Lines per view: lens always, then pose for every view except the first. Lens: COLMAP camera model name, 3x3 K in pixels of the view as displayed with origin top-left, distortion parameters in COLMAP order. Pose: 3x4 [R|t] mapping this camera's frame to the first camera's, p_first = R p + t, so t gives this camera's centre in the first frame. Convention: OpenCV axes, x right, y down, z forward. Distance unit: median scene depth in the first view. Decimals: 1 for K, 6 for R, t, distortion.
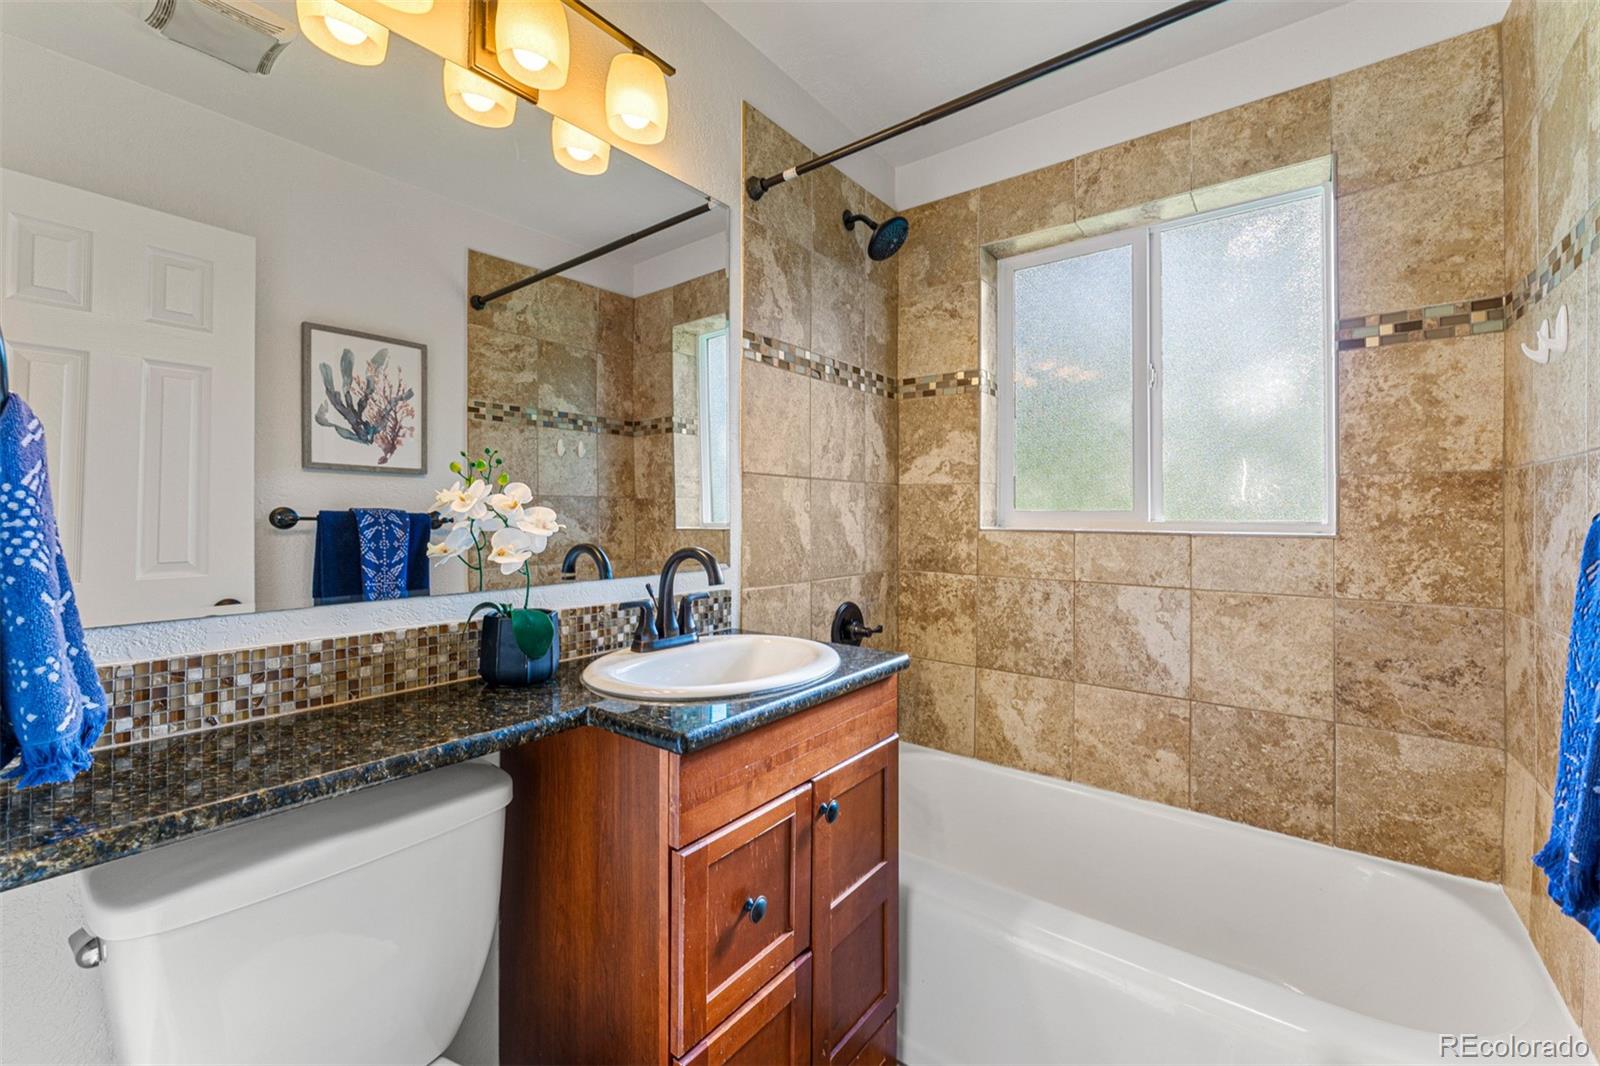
lens RADIAL K [[645.6, 0, 800.1], [0, 645.6, 519.7], [0, 0, 1]] dist [0.002568, 0.000226]
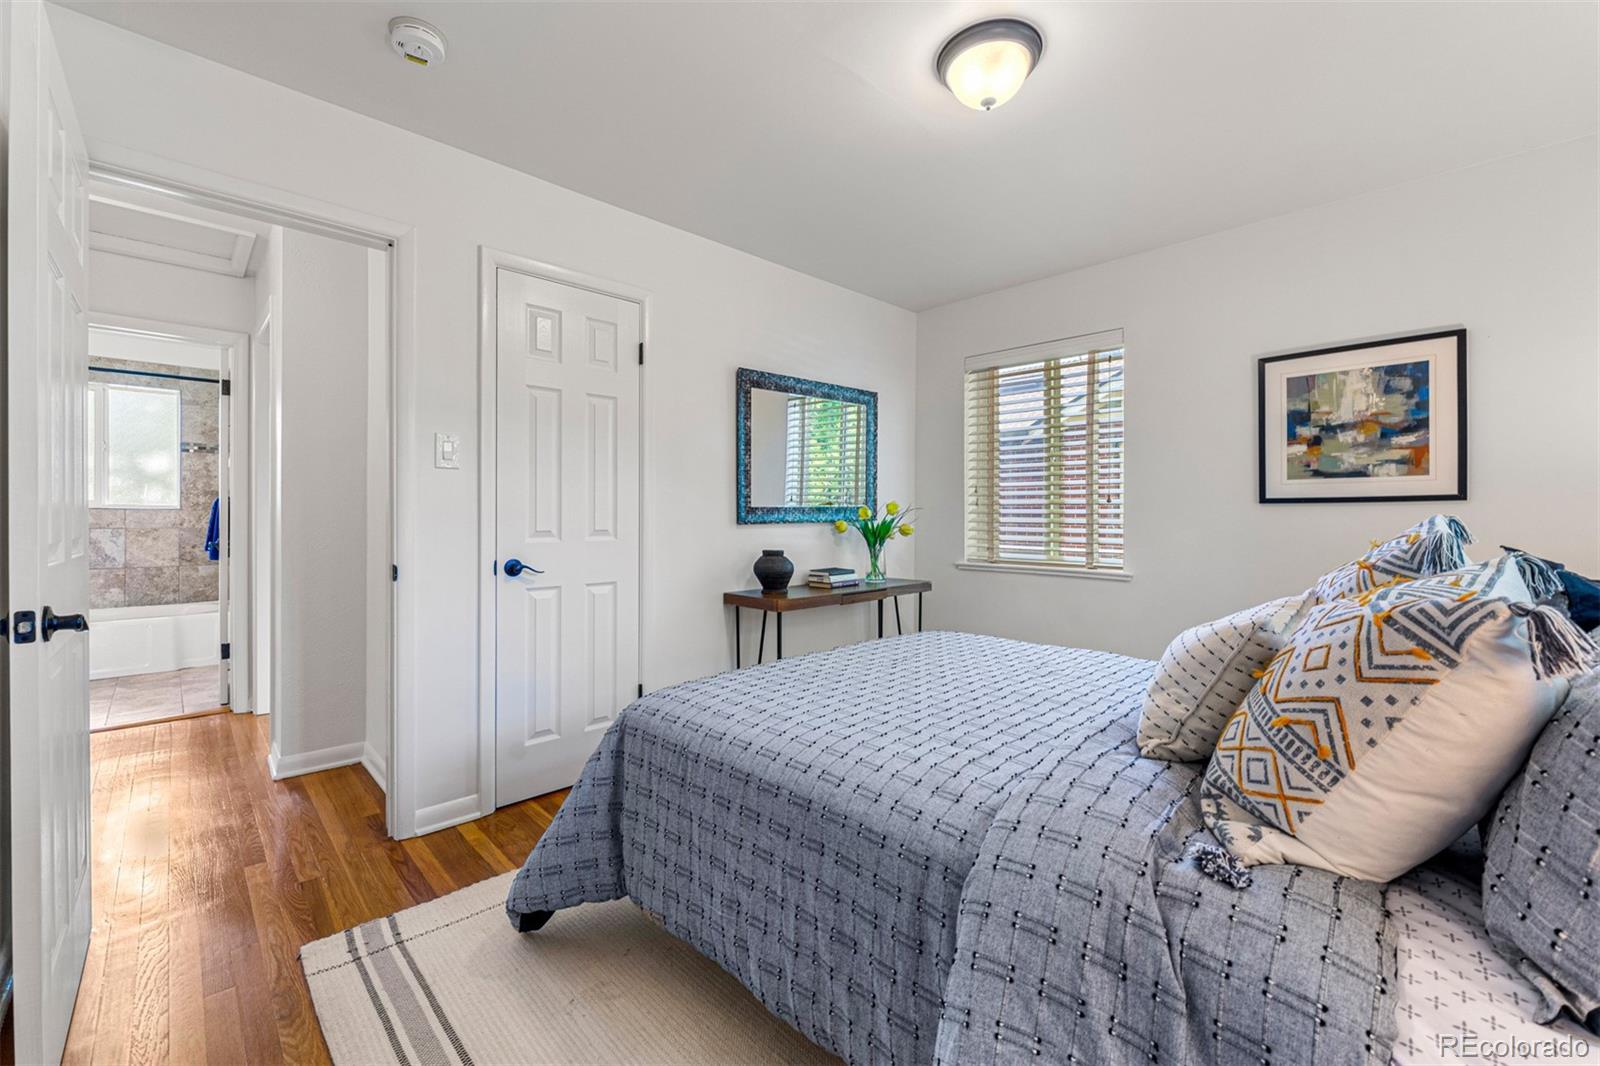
lens RADIAL K [[645.6, 0, 771.2], [0, 645.6, 510.7], [0, 0, 1]] dist [0.002568, 0.000226]
pose [[0.181851, -0.001304, 0.983325, -1.804114], [-0.005397, 0.999983, 0.002324, 0.011046], [-0.983311, -0.005730, 0.181841, -2.479473]]
